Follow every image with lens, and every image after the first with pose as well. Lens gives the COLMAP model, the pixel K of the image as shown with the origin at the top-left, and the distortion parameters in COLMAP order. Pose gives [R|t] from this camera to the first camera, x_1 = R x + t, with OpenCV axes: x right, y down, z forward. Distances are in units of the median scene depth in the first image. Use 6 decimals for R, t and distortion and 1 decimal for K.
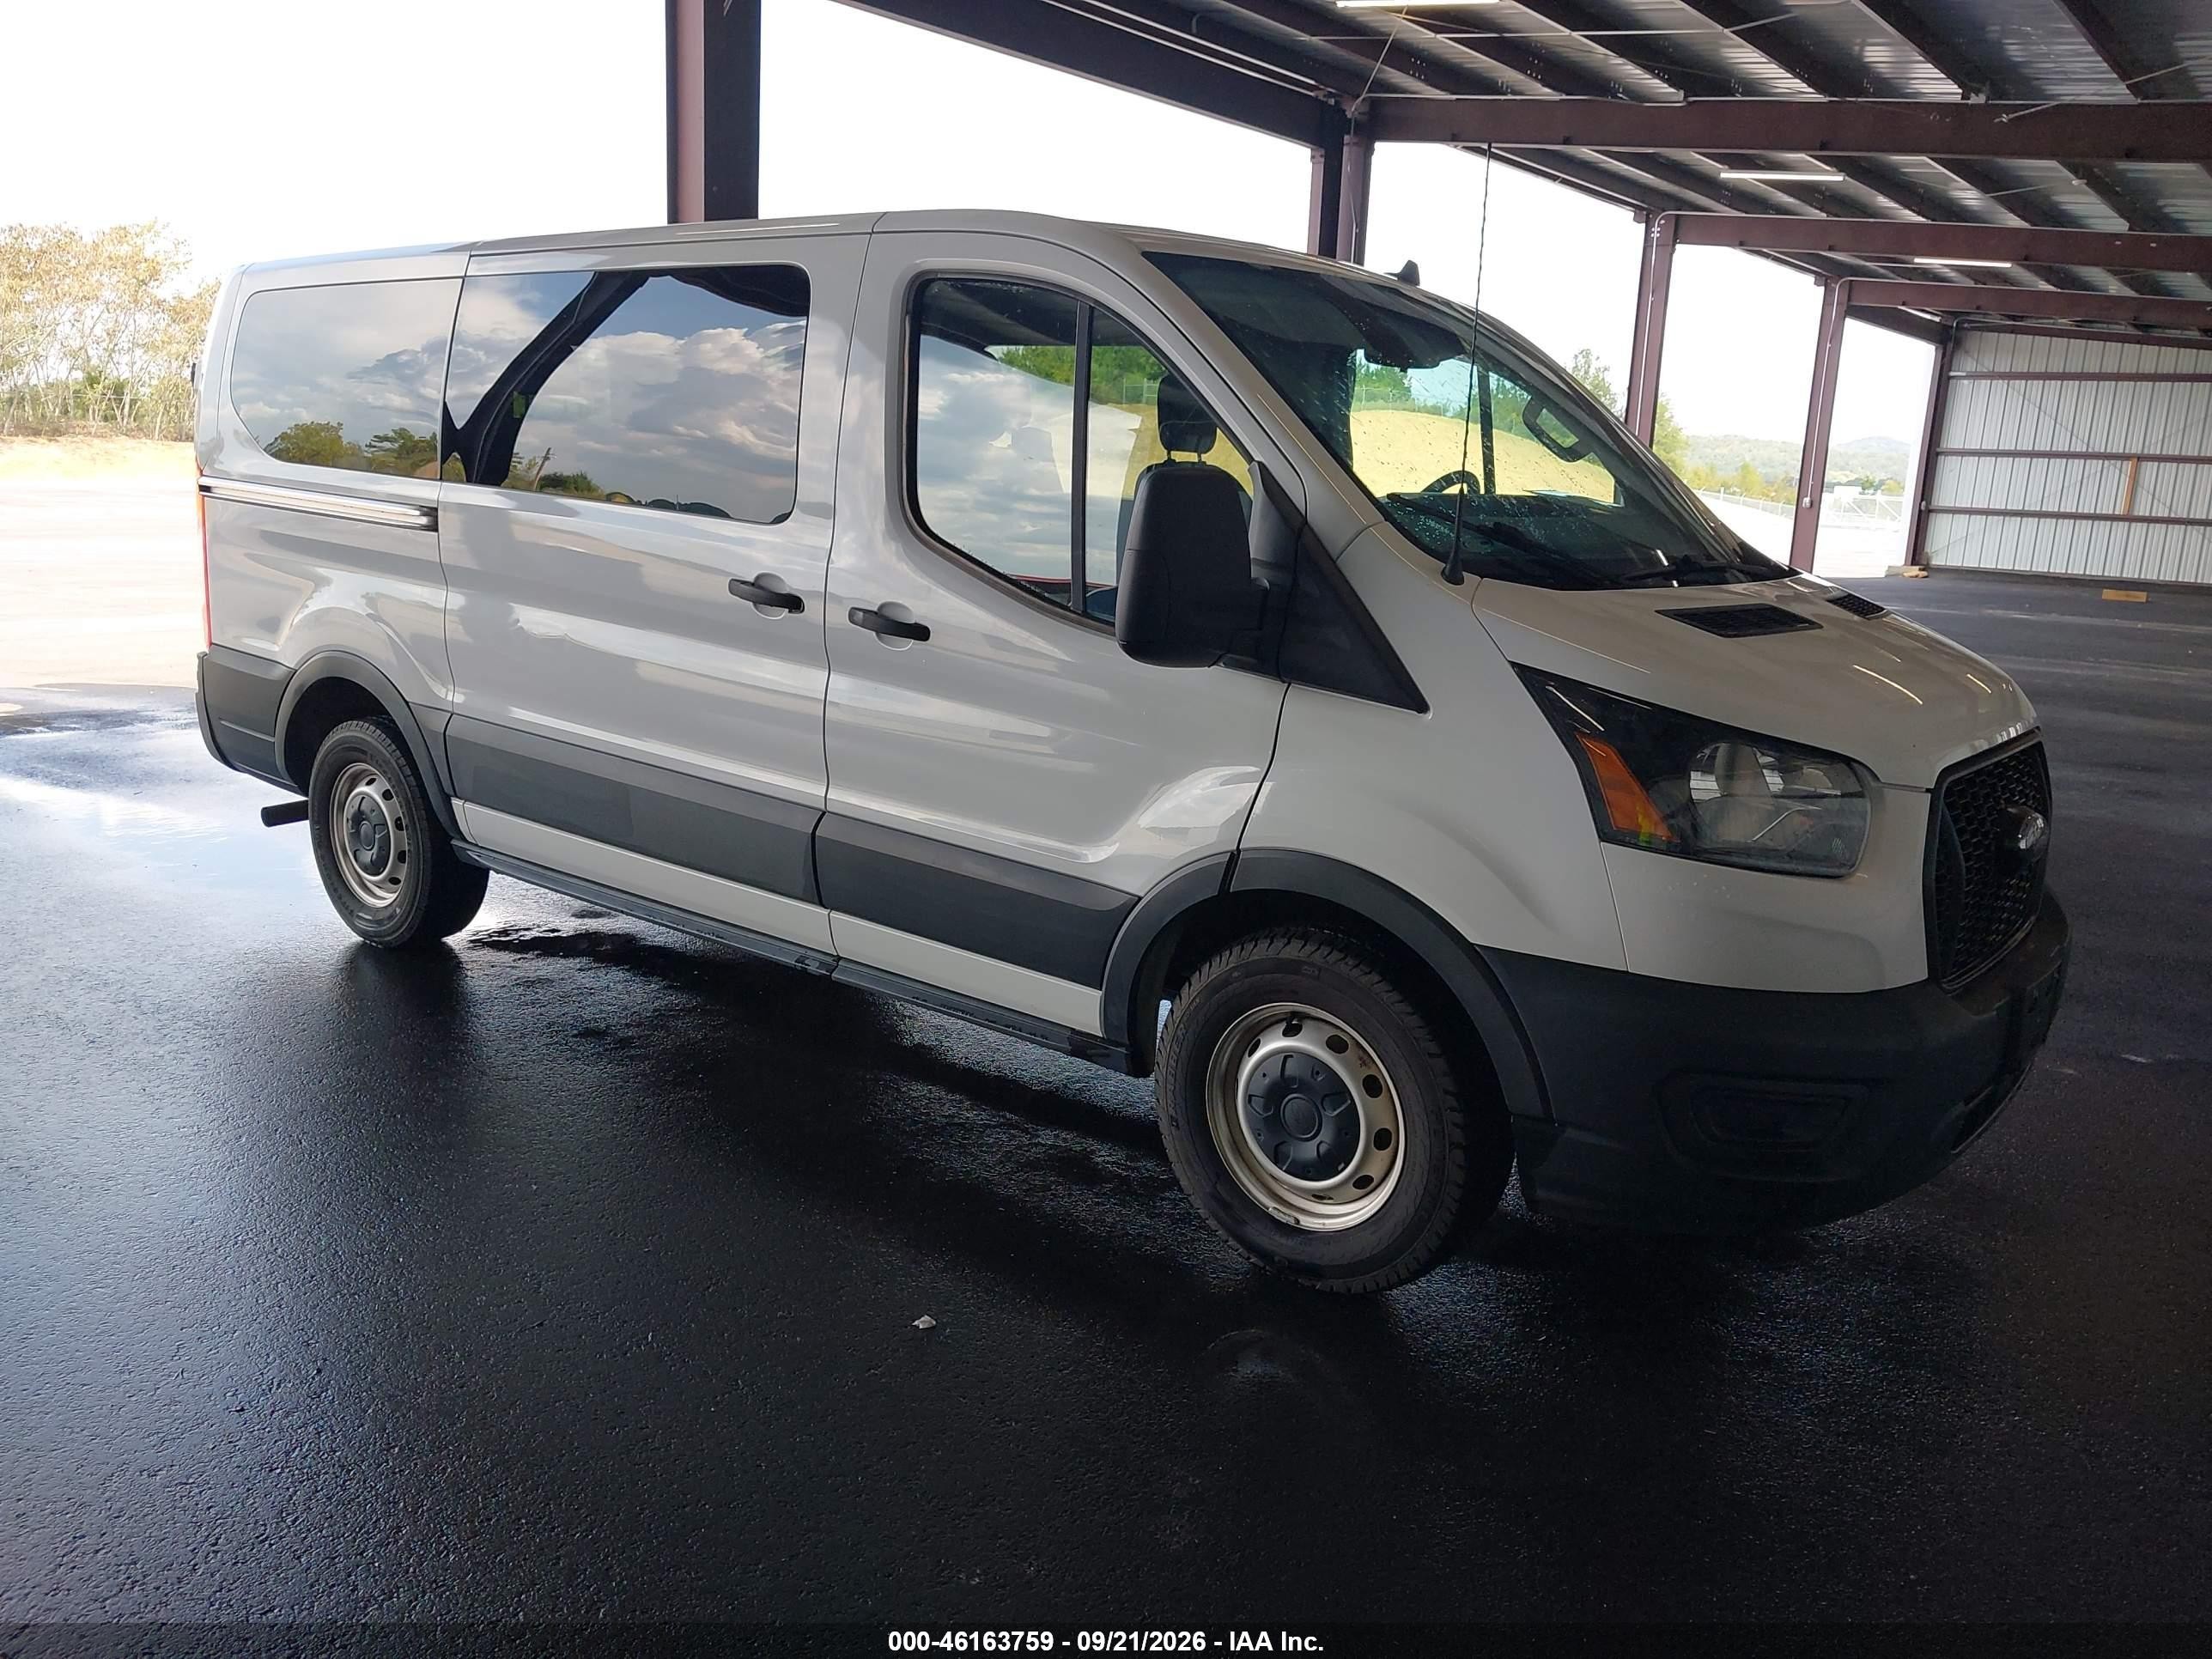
lens RADIAL K [[1826.3, 0, 1090.4], [0, 1826.3, 851.0], [0, 0, 1]] dist [0.009395, -0.026850]
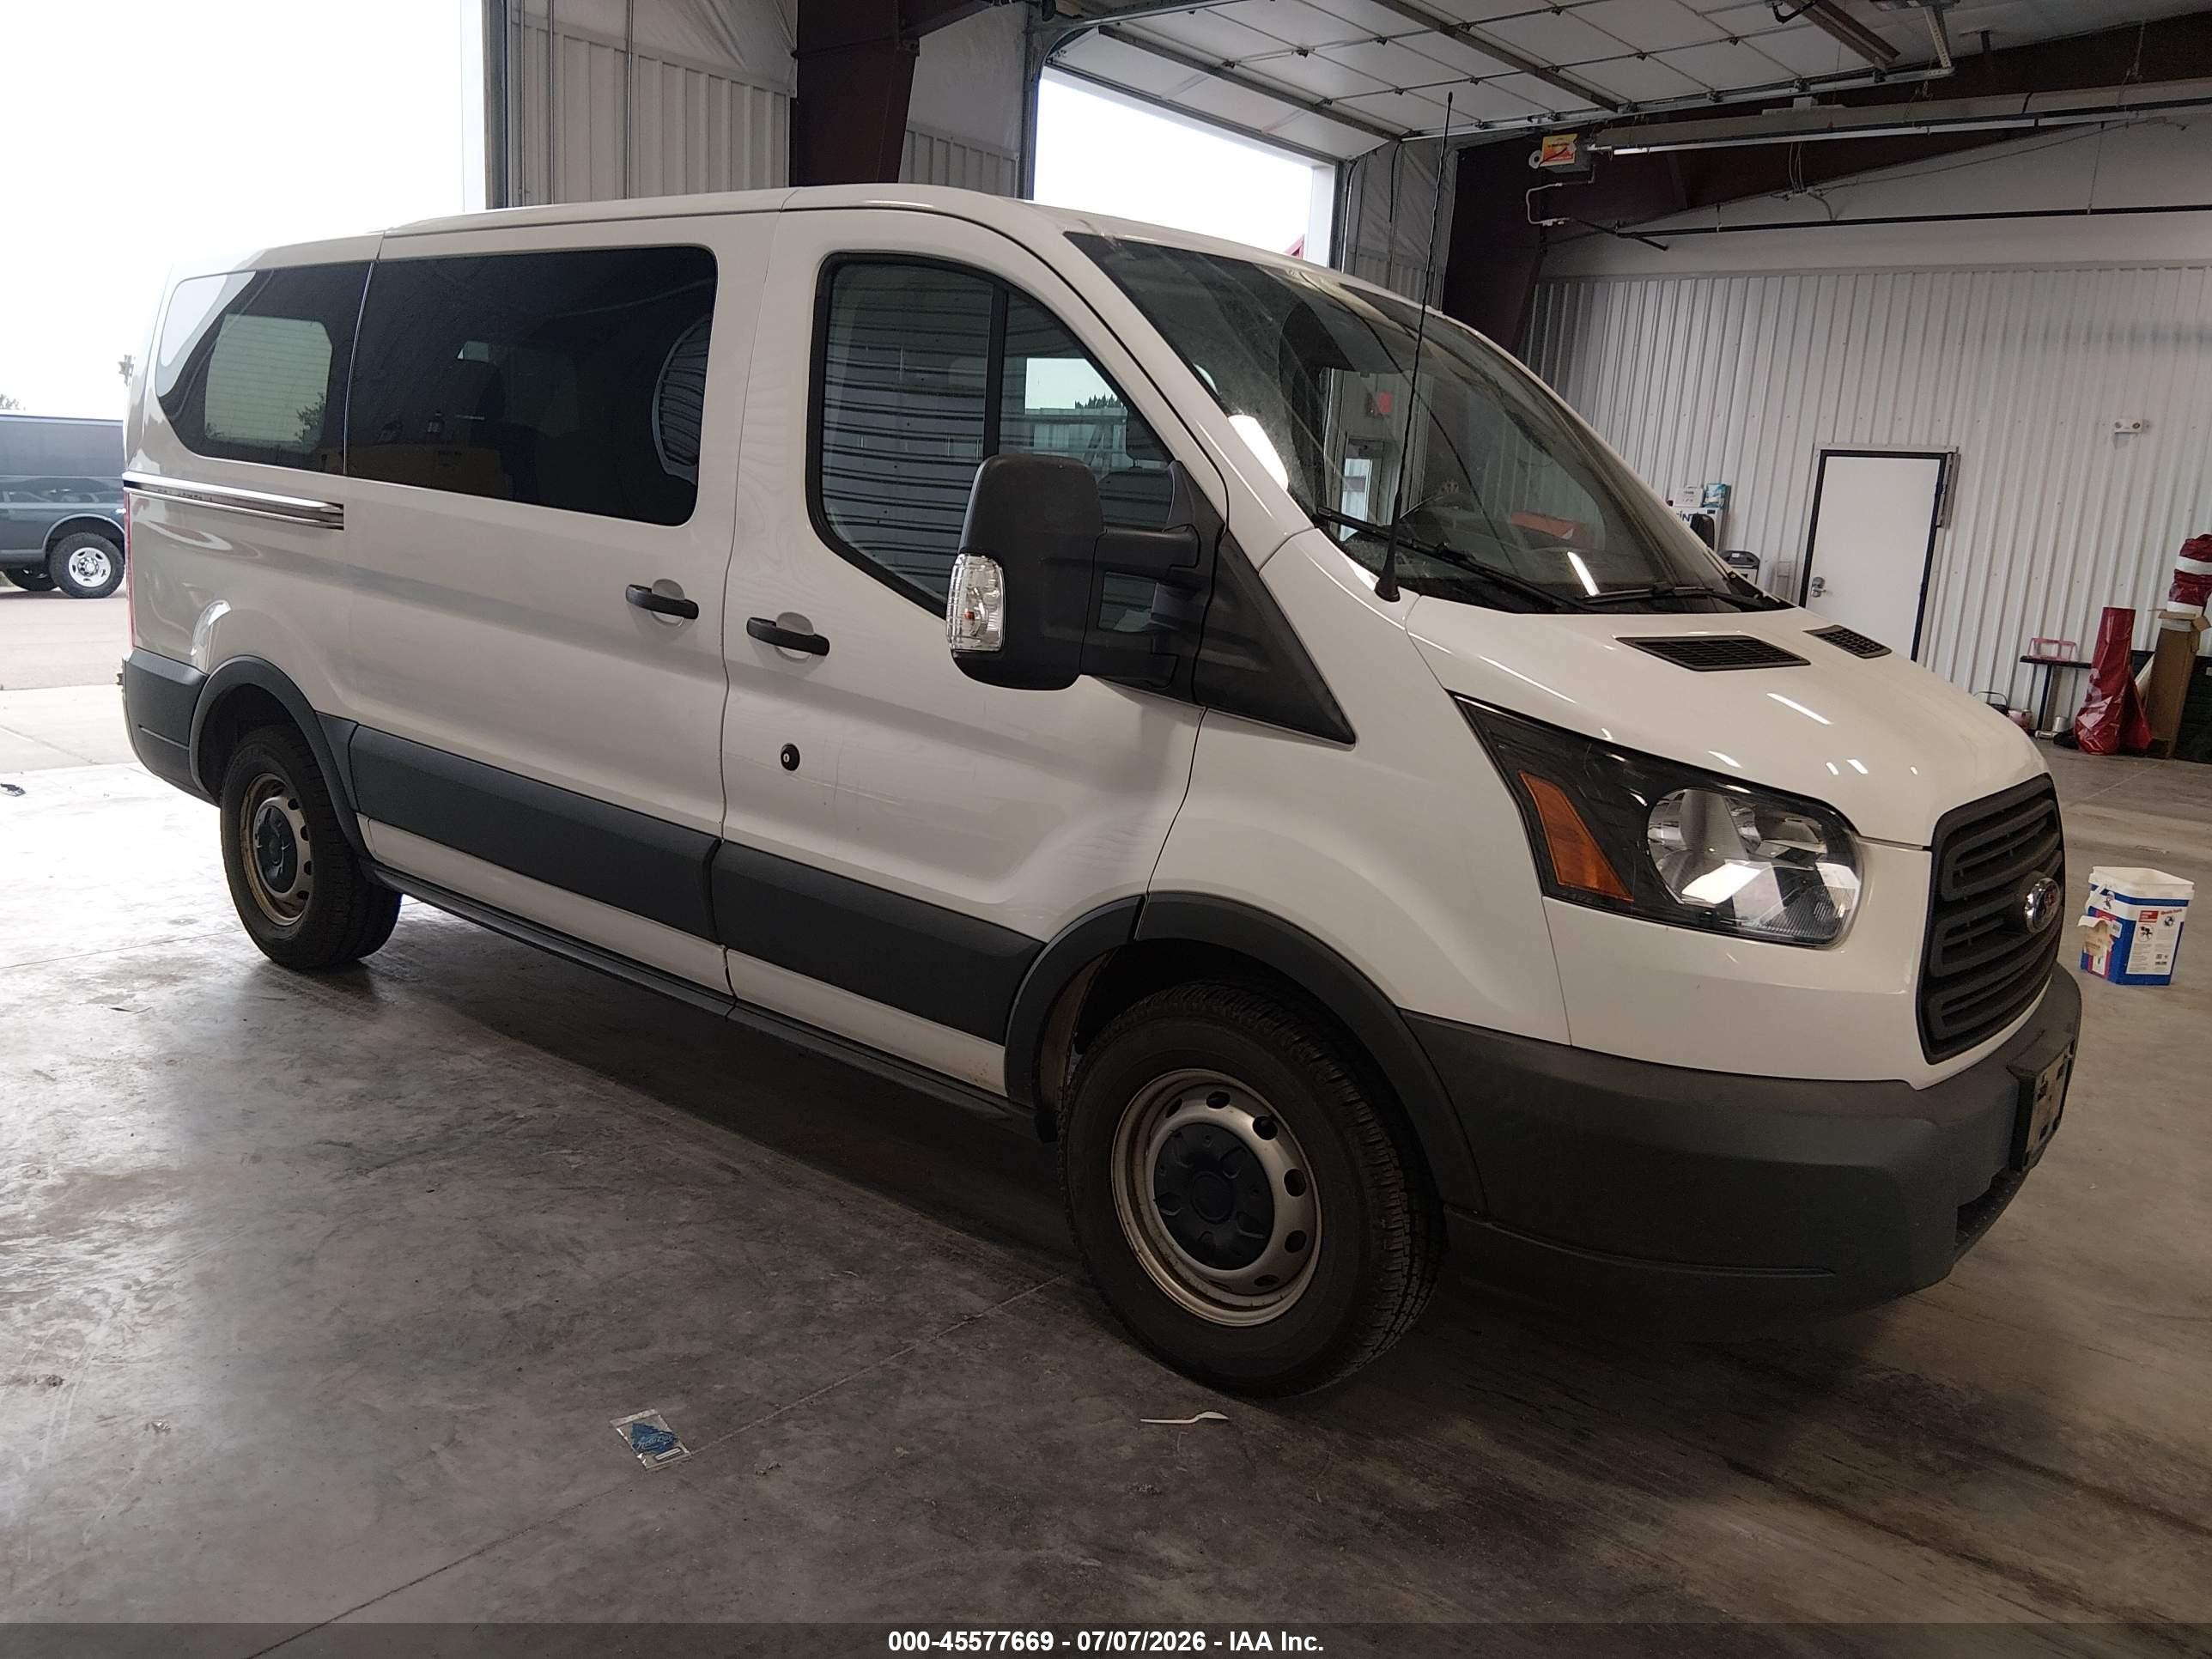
lens RADIAL K [[1759.1, 0, 1122.5], [0, 1759.1, 827.8], [0, 0, 1]] dist [0.043736, -0.027421]
pose [[0.999660, 0.025957, -0.002319, 0.062948], [-0.026018, 0.999145, -0.032141, -0.004676], [0.001483, 0.032191, 0.999481, 0.126749]]
